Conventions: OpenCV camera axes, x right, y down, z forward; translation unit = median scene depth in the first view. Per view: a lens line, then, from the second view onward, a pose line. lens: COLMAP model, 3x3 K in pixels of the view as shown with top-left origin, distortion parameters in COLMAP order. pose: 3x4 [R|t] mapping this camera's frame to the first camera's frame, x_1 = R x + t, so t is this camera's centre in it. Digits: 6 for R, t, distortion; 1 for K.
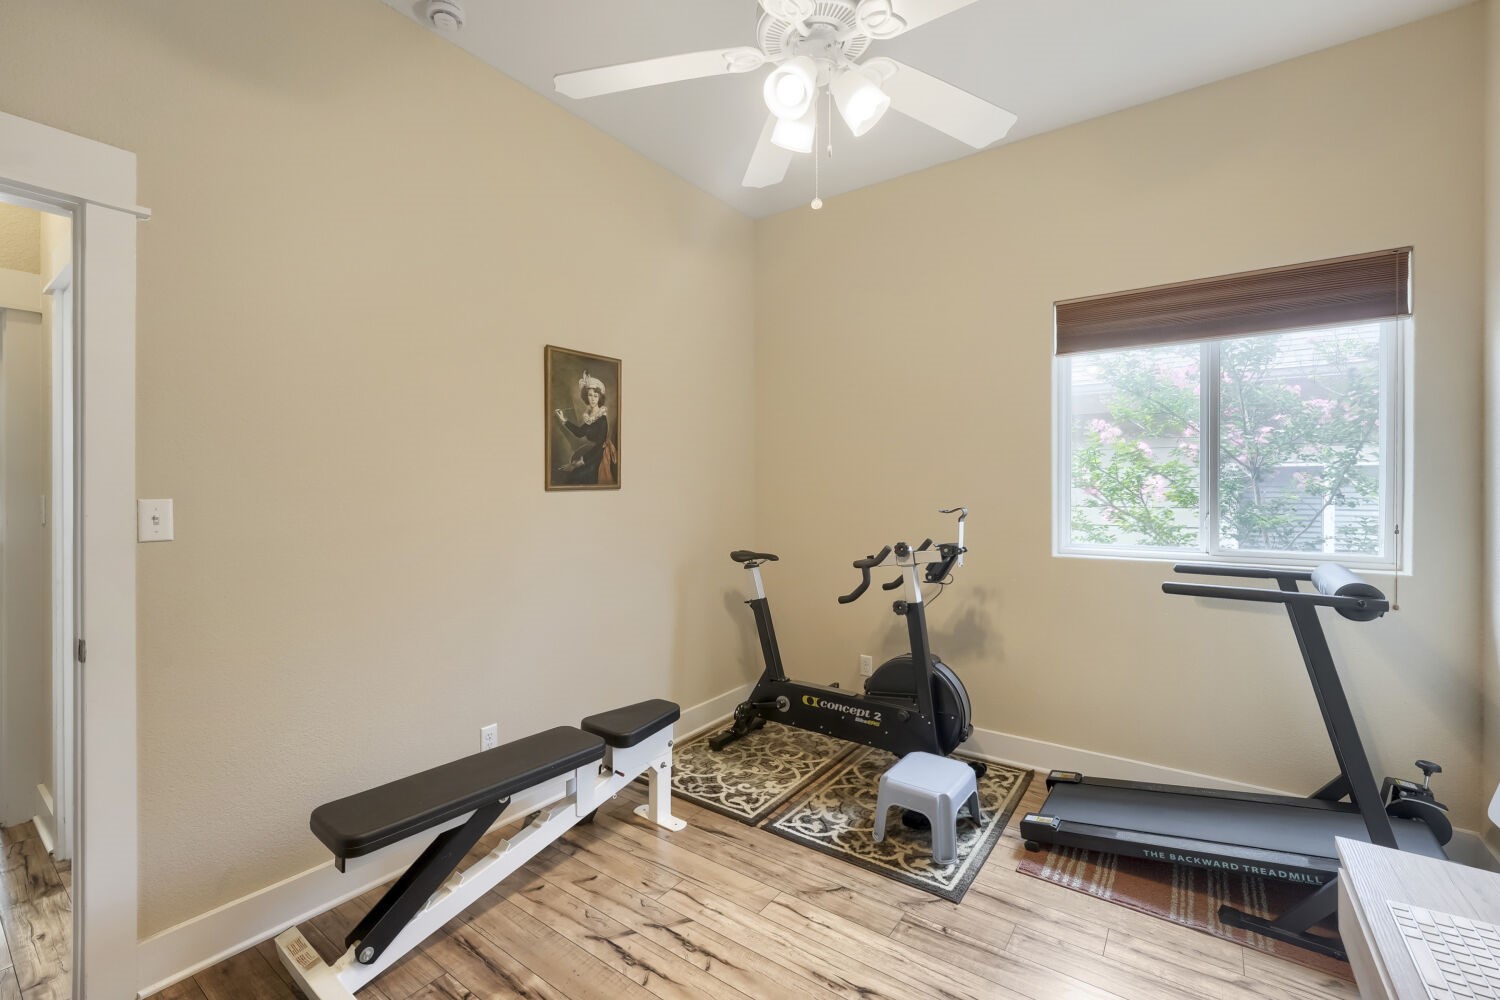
lens RADIAL K [[641.0, 0, 747.1], [0, 641.0, 495.6], [0, 0, 1]] dist [0.012941, -0.000271]
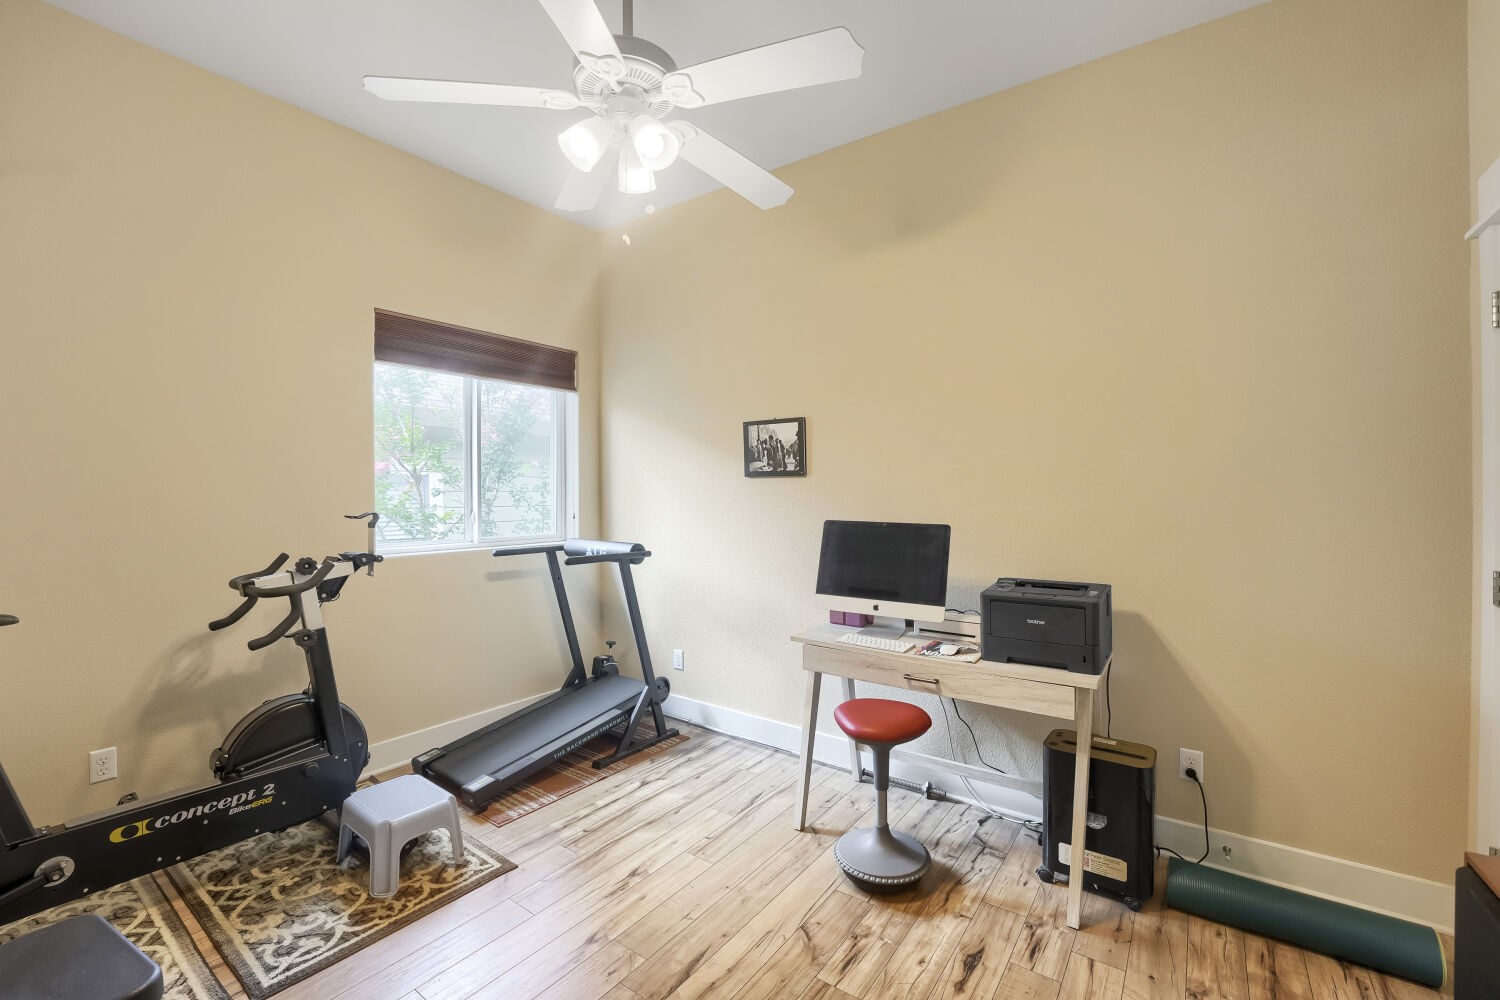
lens RADIAL K [[641.0, 0, 747.1], [0, 641.0, 495.6], [0, 0, 1]] dist [0.012941, -0.000271]
pose [[0.028450, -0.006479, 0.999574, -0.627088], [0.004735, 0.999969, 0.006347, -0.009930], [-0.999584, 0.004553, 0.028480, 0.464570]]
